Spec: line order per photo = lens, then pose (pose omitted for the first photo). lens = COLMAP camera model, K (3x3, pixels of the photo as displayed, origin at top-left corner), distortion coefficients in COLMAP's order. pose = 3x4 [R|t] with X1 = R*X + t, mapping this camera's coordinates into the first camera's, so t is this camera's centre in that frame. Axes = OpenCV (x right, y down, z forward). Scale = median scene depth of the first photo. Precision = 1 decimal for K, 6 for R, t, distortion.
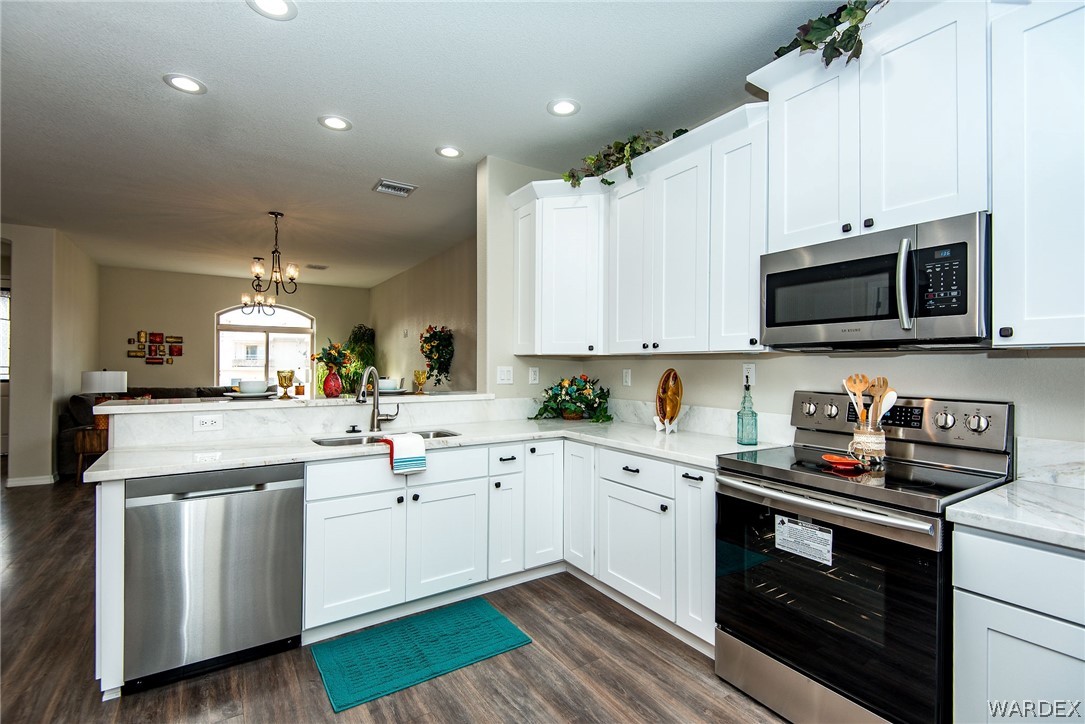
lens RADIAL K [[493.5, 0, 542.5], [0, 493.5, 362.0], [0, 0, 1]] dist [0.002070, -0.000207]
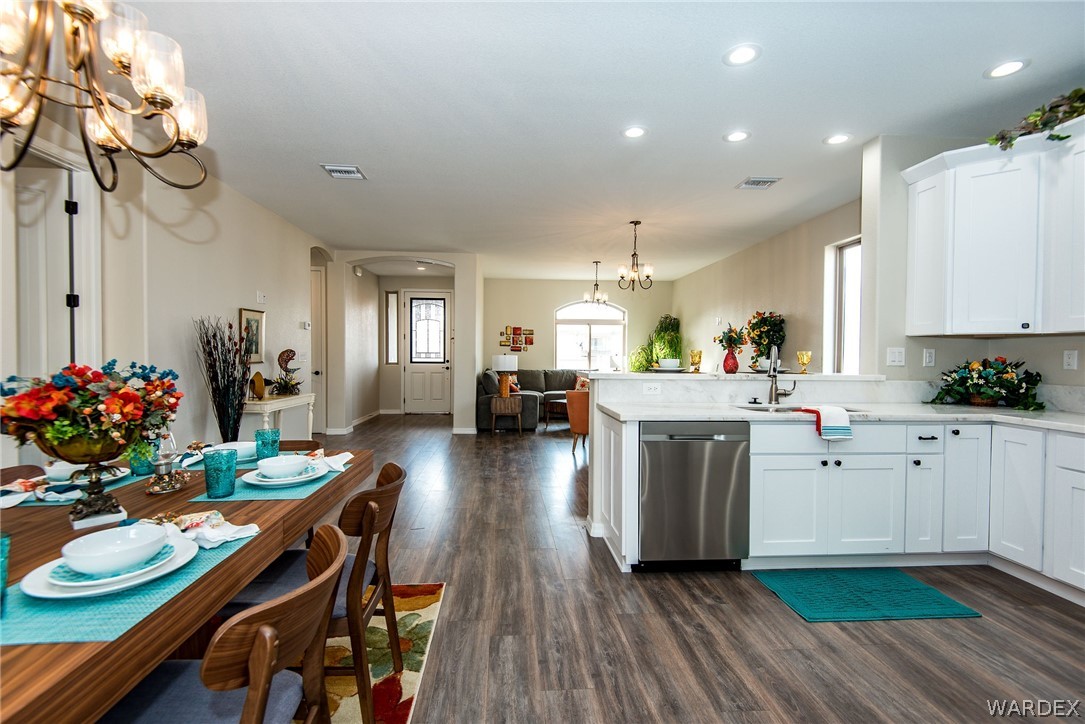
lens RADIAL K [[482.1, 0, 561.6], [0, 482.1, 358.8], [0, 0, 1]] dist [0.001281, -0.010021]
pose [[0.857061, 0.008028, -0.515153, -0.158758], [0.001028, 0.999850, 0.017292, 0.014426], [0.515215, -0.015349, 0.856924, -0.163007]]
